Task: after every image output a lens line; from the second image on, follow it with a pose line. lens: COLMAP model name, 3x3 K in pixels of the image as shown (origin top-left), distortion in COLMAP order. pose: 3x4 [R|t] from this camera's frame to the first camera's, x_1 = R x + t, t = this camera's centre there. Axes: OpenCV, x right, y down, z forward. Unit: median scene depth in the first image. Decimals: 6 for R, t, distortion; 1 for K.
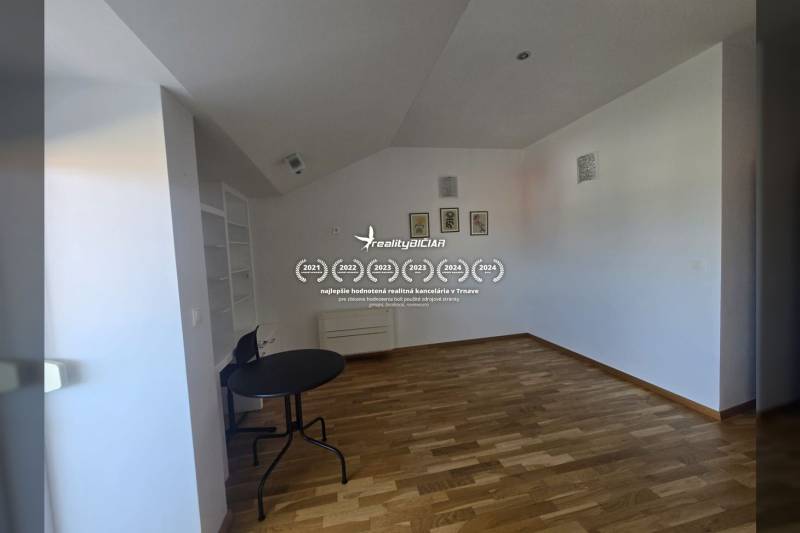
lens RADIAL K [[287.2, 0, 393.2], [0, 287.2, 265.0], [0, 0, 1]] dist [-0.006230, 0.000384]
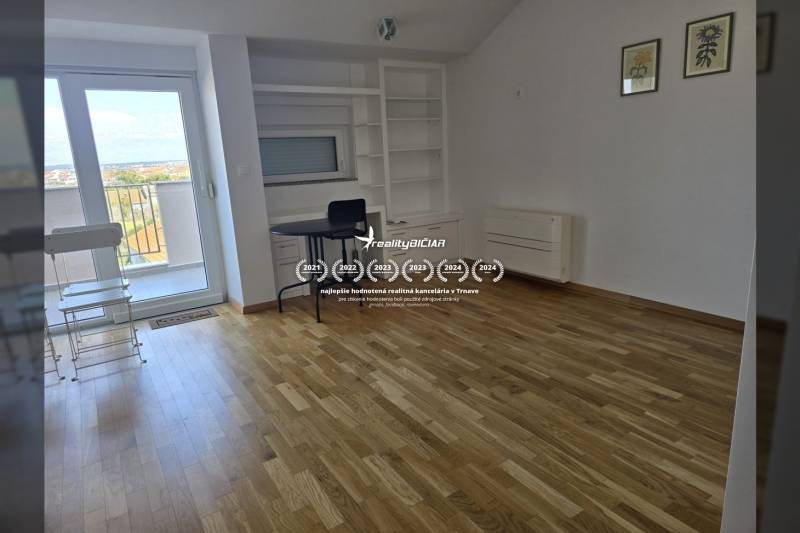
lens RADIAL K [[482.3, 0, 403.6], [0, 482.3, 261.5], [0, 0, 1]] dist [0.008036, -0.000815]
pose [[0.378824, 0.232122, -0.895886, 1.160232], [-0.022875, 0.970088, 0.241674, -0.003670], [0.925186, -0.071058, 0.372803, 0.380195]]
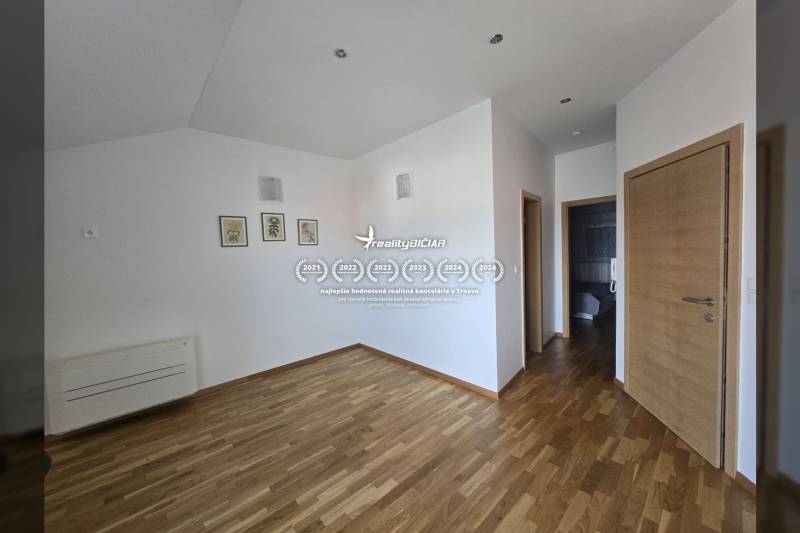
lens RADIAL K [[287.2, 0, 389.2], [0, 287.2, 265.2], [0, 0, 1]] dist [-0.006230, 0.000384]
pose [[0.865764, -0.010859, 0.500335, 0.094614], [0.024406, 0.999491, -0.020540, -0.021431], [-0.499857, 0.029994, 0.865588, 0.111743]]
